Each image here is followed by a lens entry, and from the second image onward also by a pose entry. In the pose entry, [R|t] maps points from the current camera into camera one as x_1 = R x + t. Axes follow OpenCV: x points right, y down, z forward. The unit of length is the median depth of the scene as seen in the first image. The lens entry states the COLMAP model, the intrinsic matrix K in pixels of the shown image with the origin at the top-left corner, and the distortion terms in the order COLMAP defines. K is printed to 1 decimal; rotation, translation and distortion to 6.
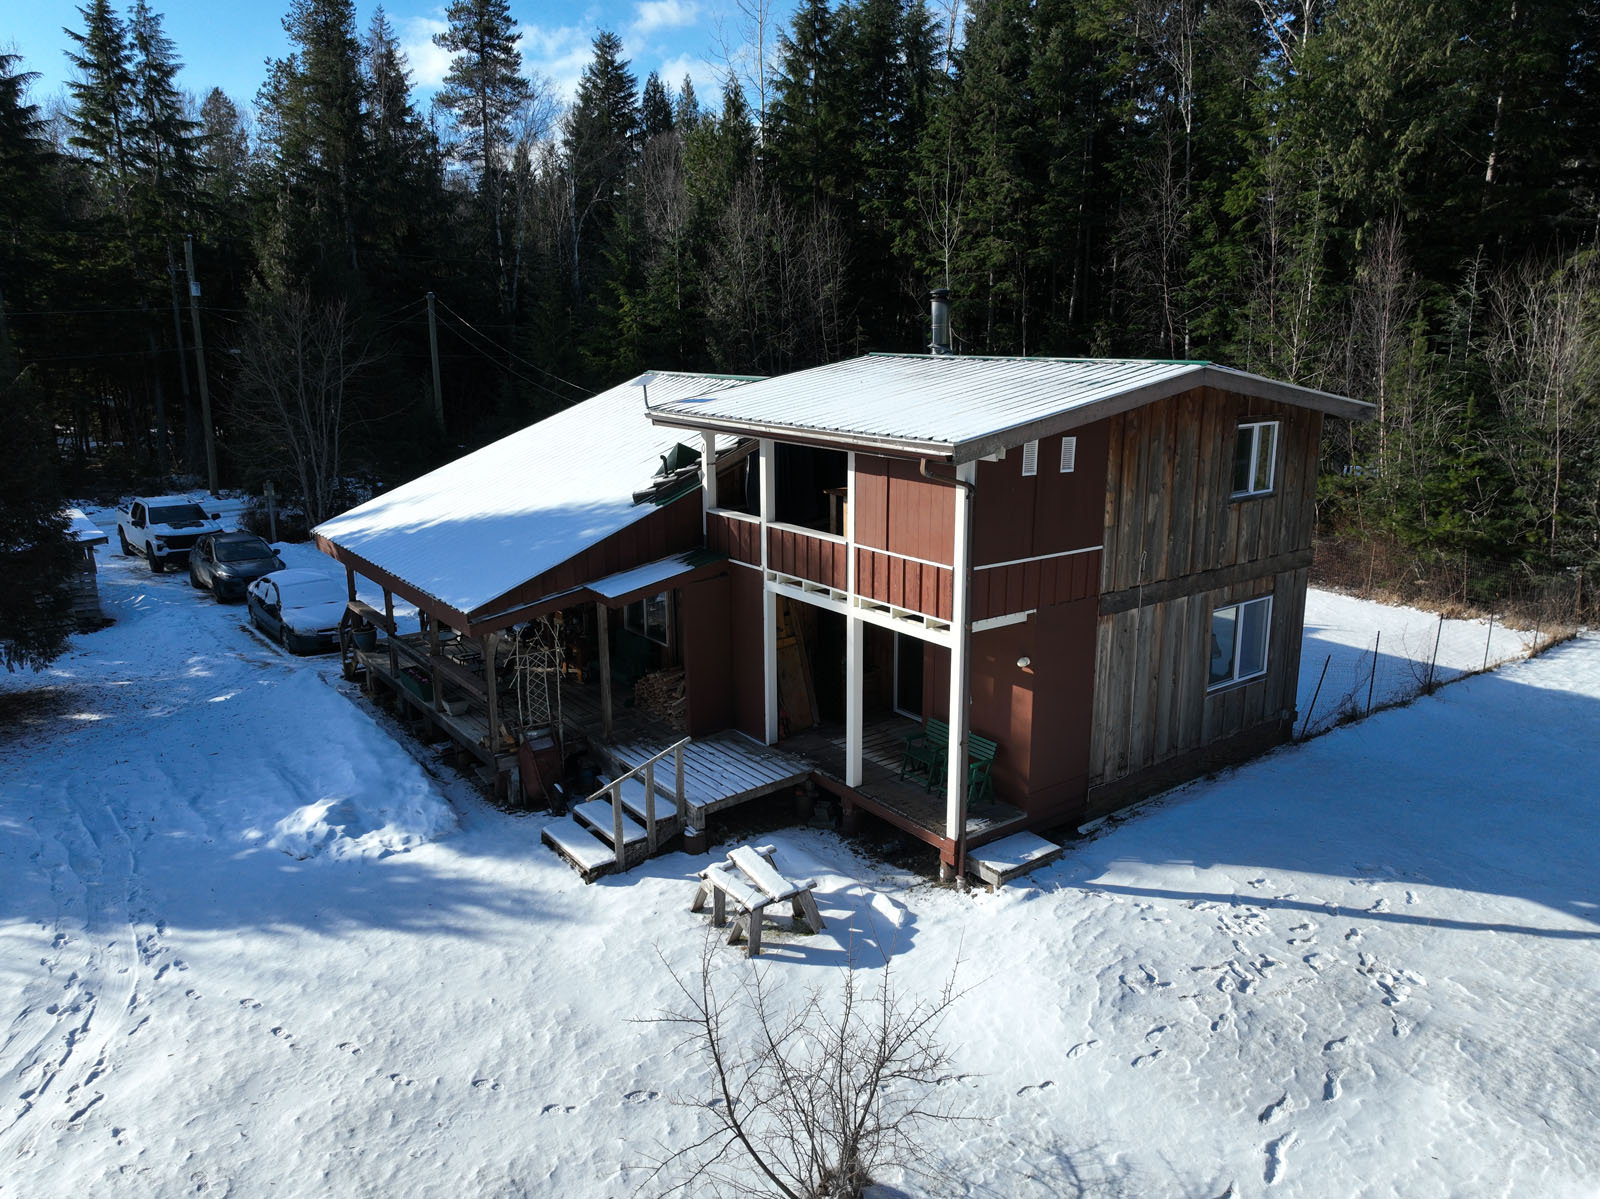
lens RADIAL K [[1130.0, 0, 801.8], [0, 1130.0, 596.0], [0, 0, 1]] dist [-0.004483, 0.018938]
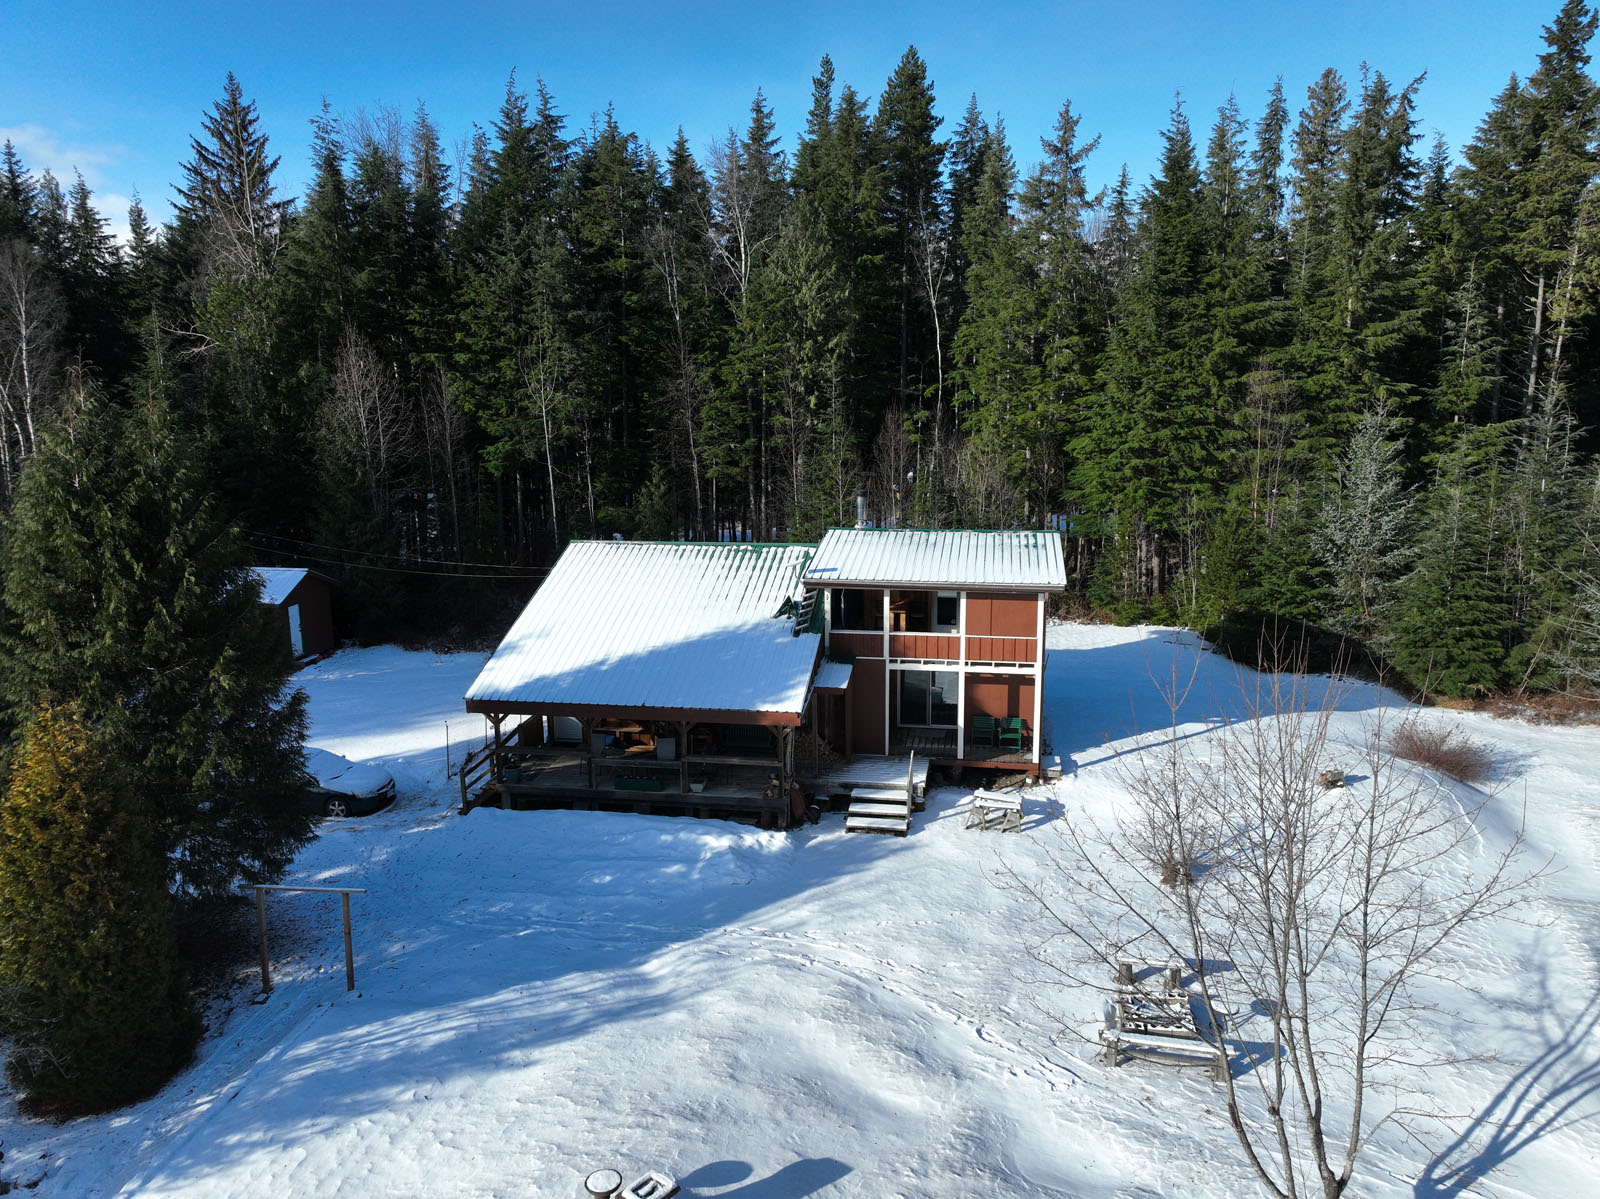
lens RADIAL K [[1130.0, 0, 799.5], [0, 1130.0, 599.1], [0, 0, 1]] dist [-0.004483, 0.018938]
pose [[0.726212, -0.133554, 0.674373, -1.245815], [0.160759, 0.986742, 0.022300, -0.166232], [-0.668410, 0.092217, 0.738054, -0.250149]]
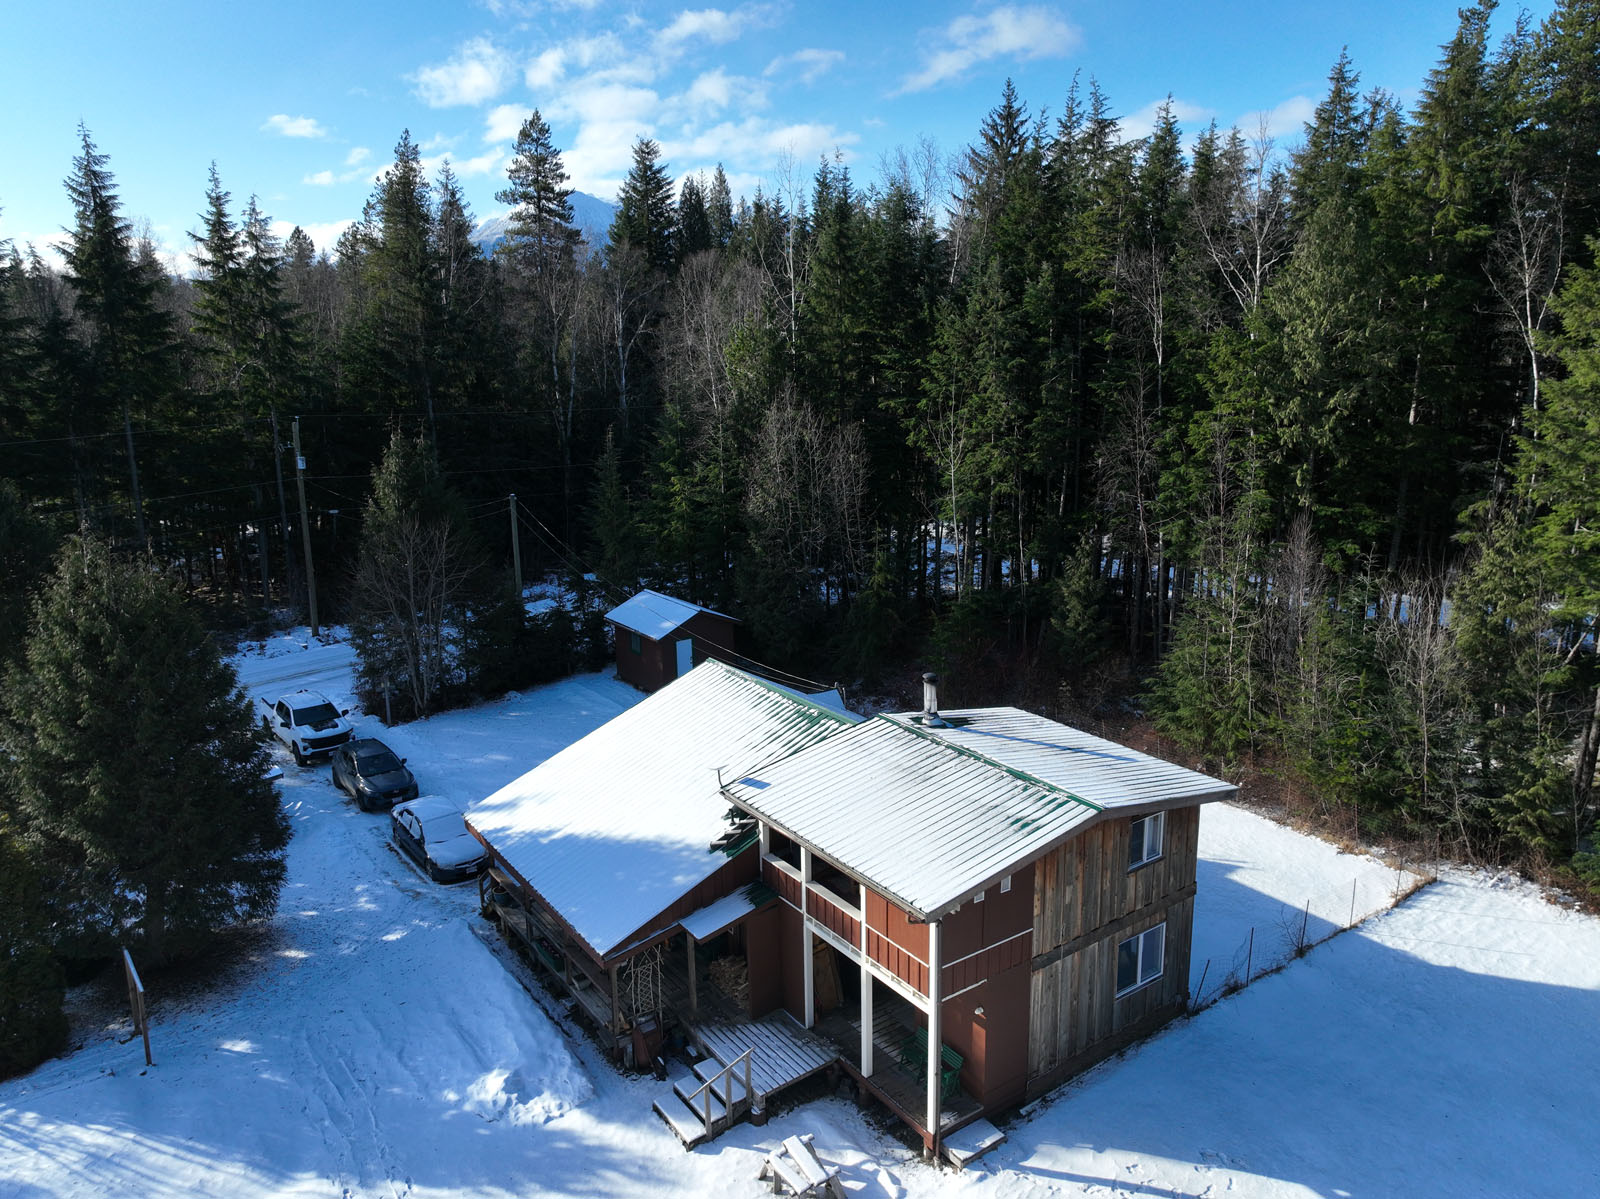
lens RADIAL K [[1130.0, 0, 801.9], [0, 1130.0, 594.6], [0, 0, 1]] dist [-0.004483, 0.018938]
pose [[0.999682, -0.004364, -0.024836, 0.001142], [0.004325, 0.999989, -0.001631, -0.389380], [0.024843, 0.001523, 0.999690, -0.398451]]
